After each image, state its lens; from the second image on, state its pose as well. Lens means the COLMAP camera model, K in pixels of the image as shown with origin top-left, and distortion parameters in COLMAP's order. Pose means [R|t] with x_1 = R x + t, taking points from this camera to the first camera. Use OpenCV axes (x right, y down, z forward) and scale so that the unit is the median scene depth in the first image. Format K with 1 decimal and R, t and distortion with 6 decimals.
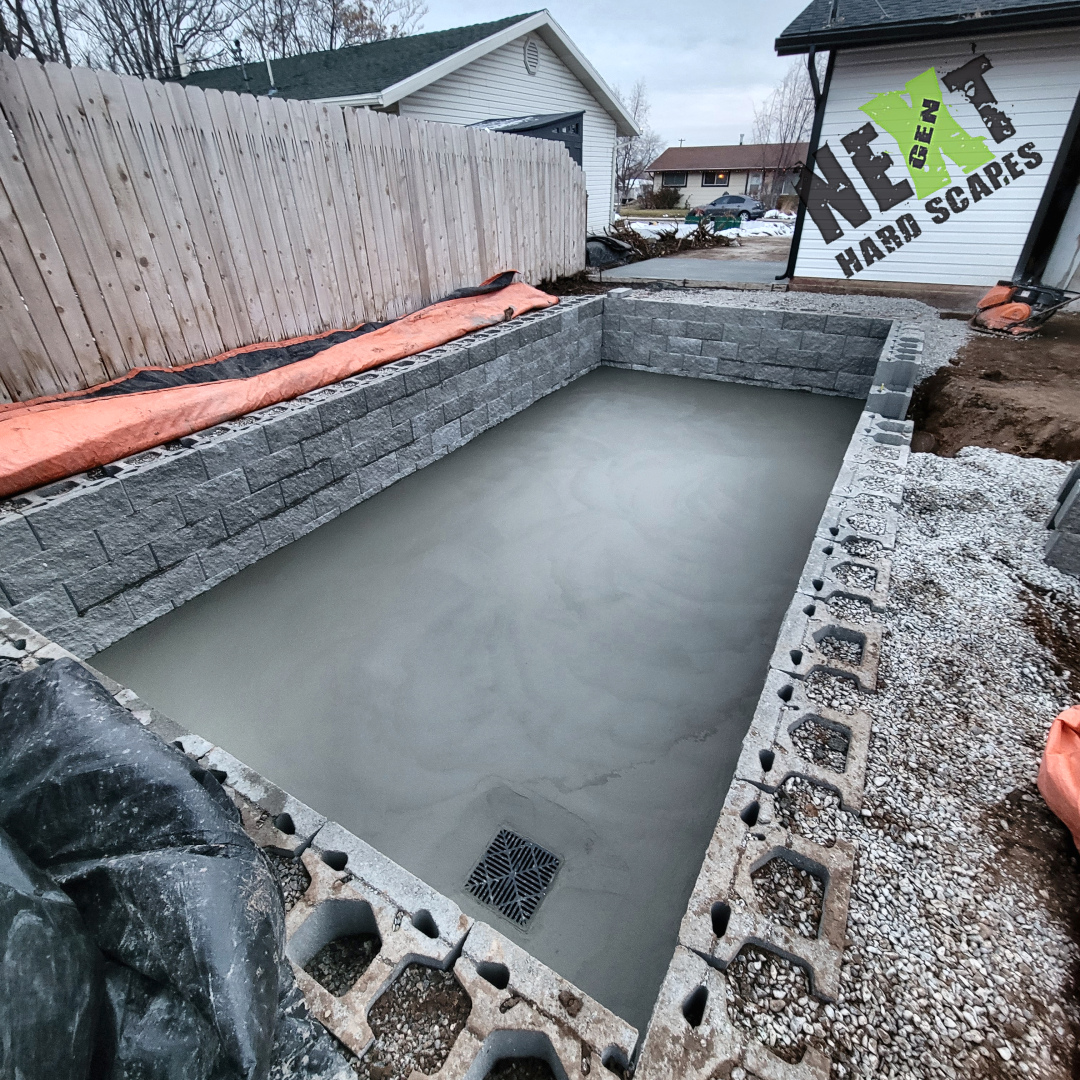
lens RADIAL K [[579.8, 0, 540.7], [0, 579.8, 530.5], [0, 0, 1]] dist [0.001788, -0.002581]
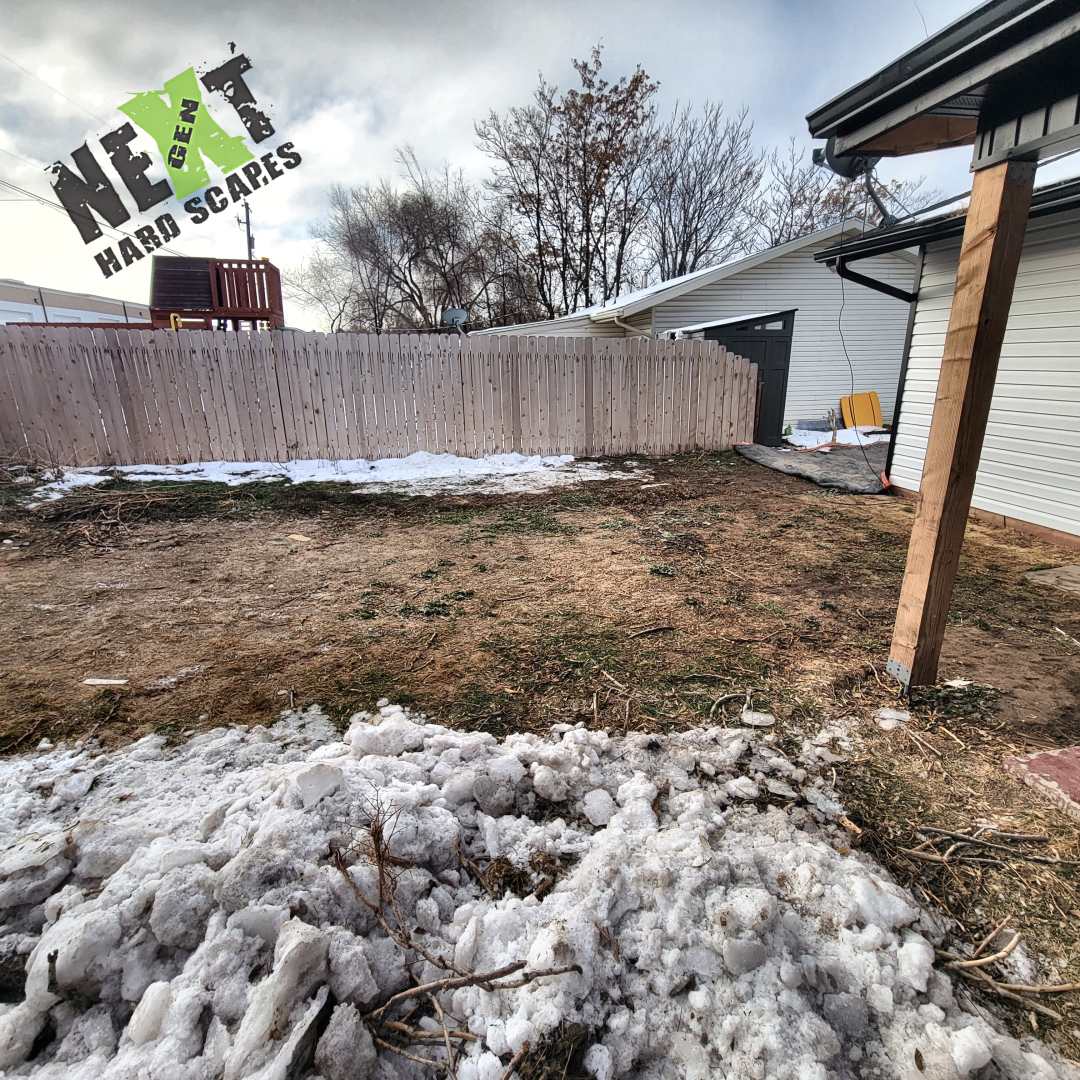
lens RADIAL K [[579.8, 0, 540.7], [0, 579.8, 530.5], [0, 0, 1]] dist [0.001788, -0.002581]
pose [[0.626031, 0.234910, -0.743574, 1.130781], [-0.398007, 0.916247, -0.045630, -0.241368], [0.670578, 0.324514, 0.667095, 0.246211]]
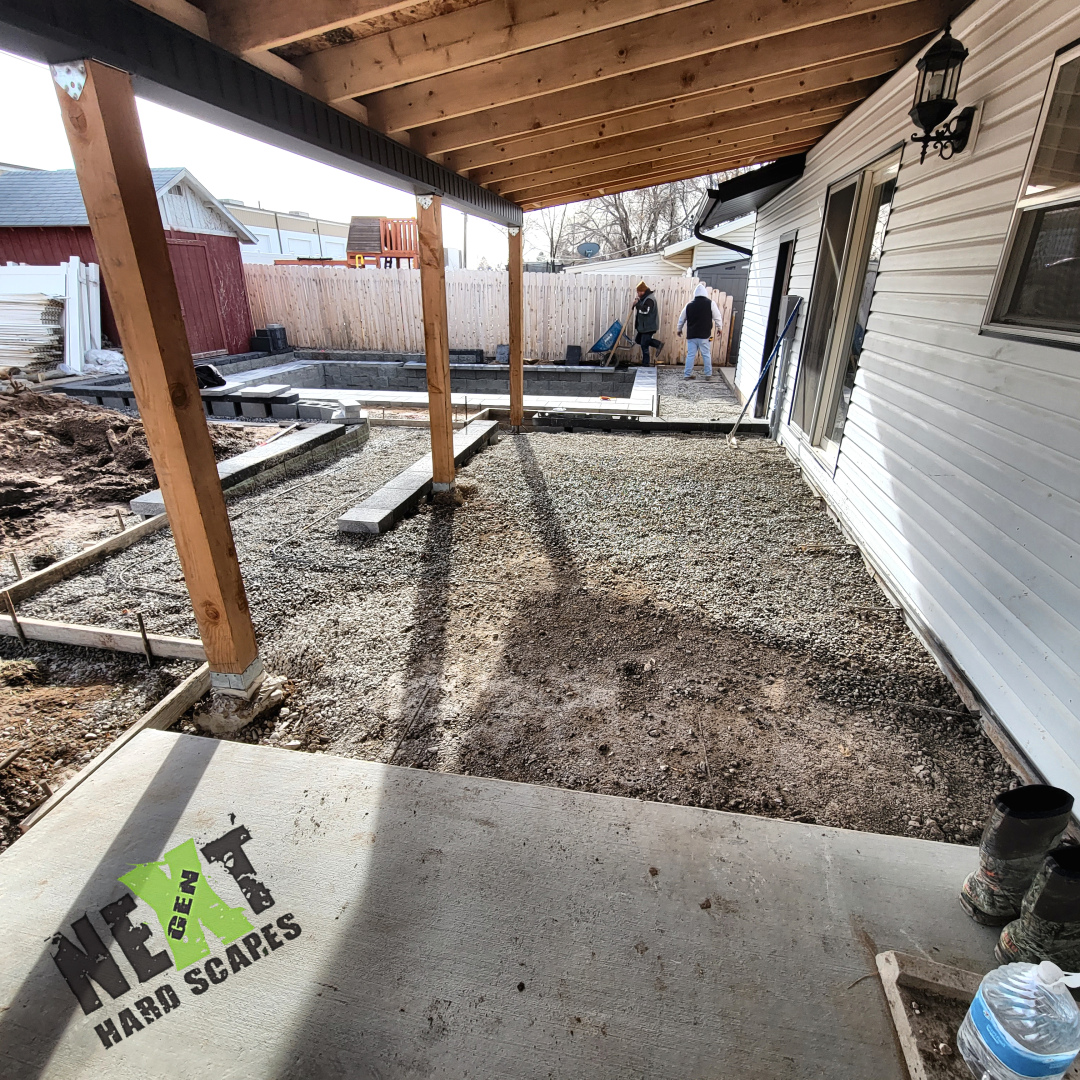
lens RADIAL K [[586.5, 0, 534.8], [0, 586.5, 545.8], [0, 0, 1]] dist [-0.000541, -0.004115]
pose [[0.322769, 0.401290, -0.857197, 2.302632], [-0.492305, 0.844695, 0.210065, -0.314685], [0.808366, 0.354199, 0.470198, 0.319883]]
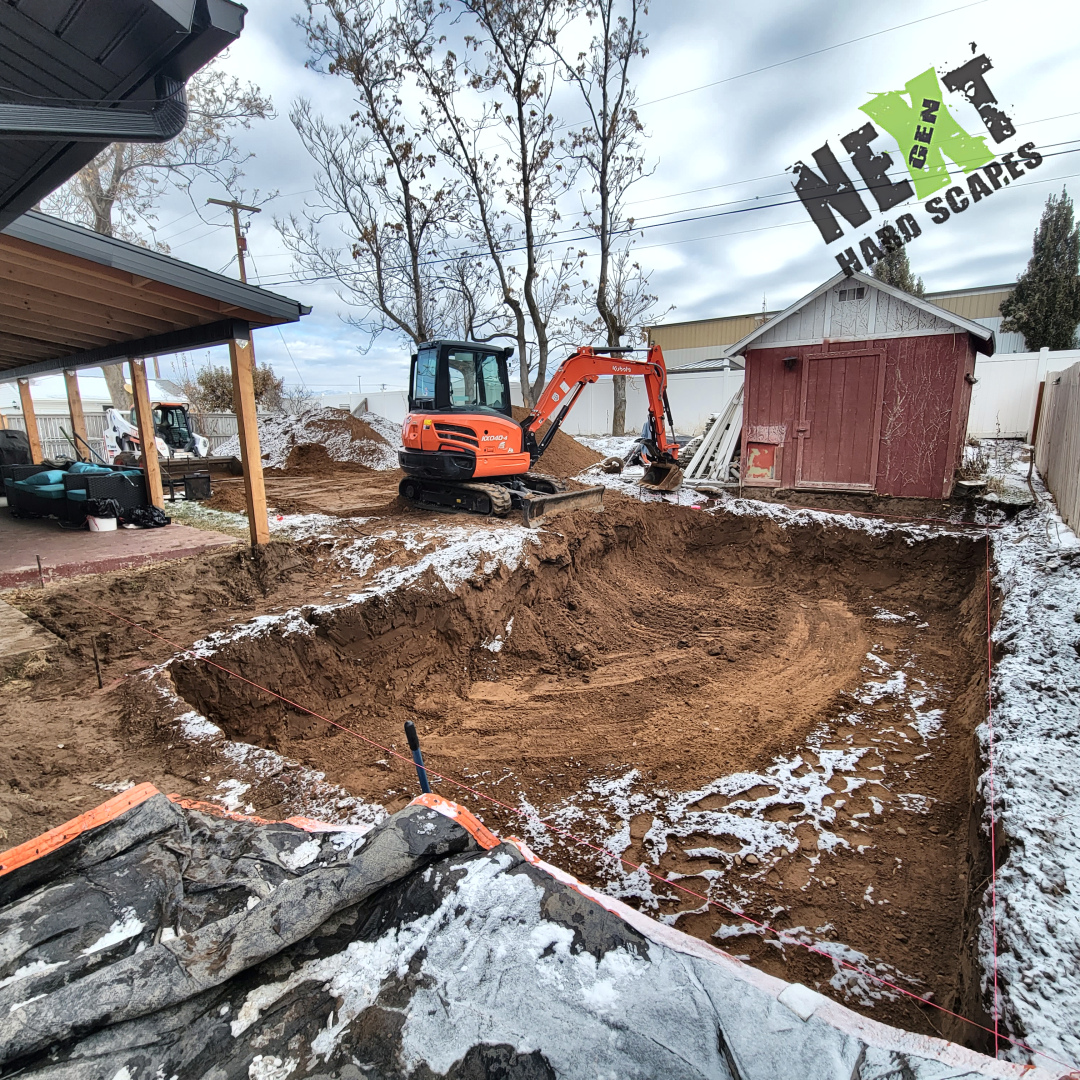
lens RADIAL K [[586.5, 0, 534.8], [0, 586.5, 545.8], [0, 0, 1]] dist [-0.000541, -0.004115]
pose [[-0.991267, 0.004460, 0.131793, 0.263224], [0.092952, 0.732552, 0.674335, -1.041086], [-0.093537, 0.680696, -0.726569, 1.687264]]
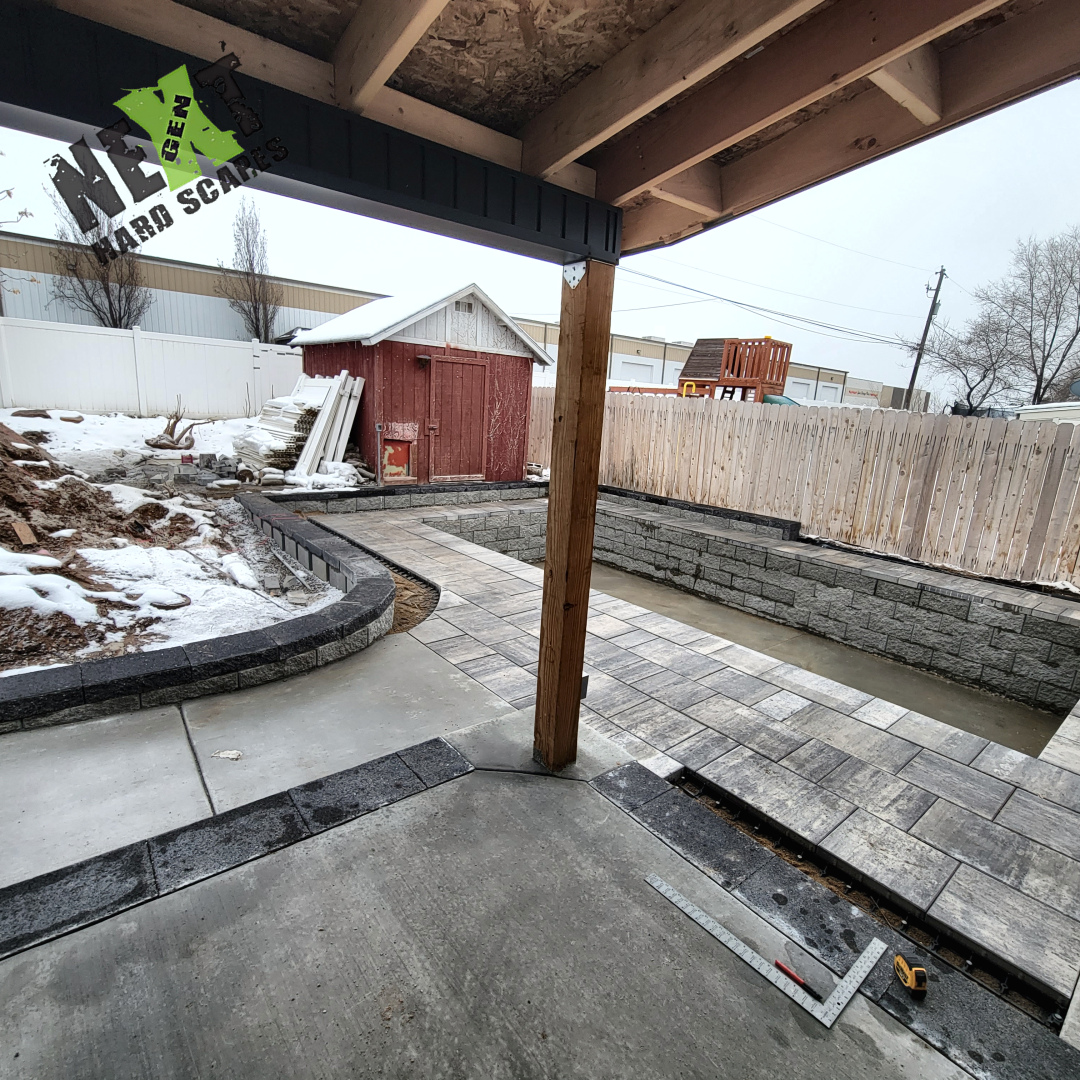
lens RADIAL K [[595.3, 0, 540.0], [0, 595.3, 540.0], [0, 0, 1]] dist [0.003995, -0.001707]
pose [[-0.348441, 0.206669, -0.914263, 1.440348], [-0.526650, 0.763707, 0.373351, -0.600591], [0.775389, 0.611588, -0.157265, 0.790055]]
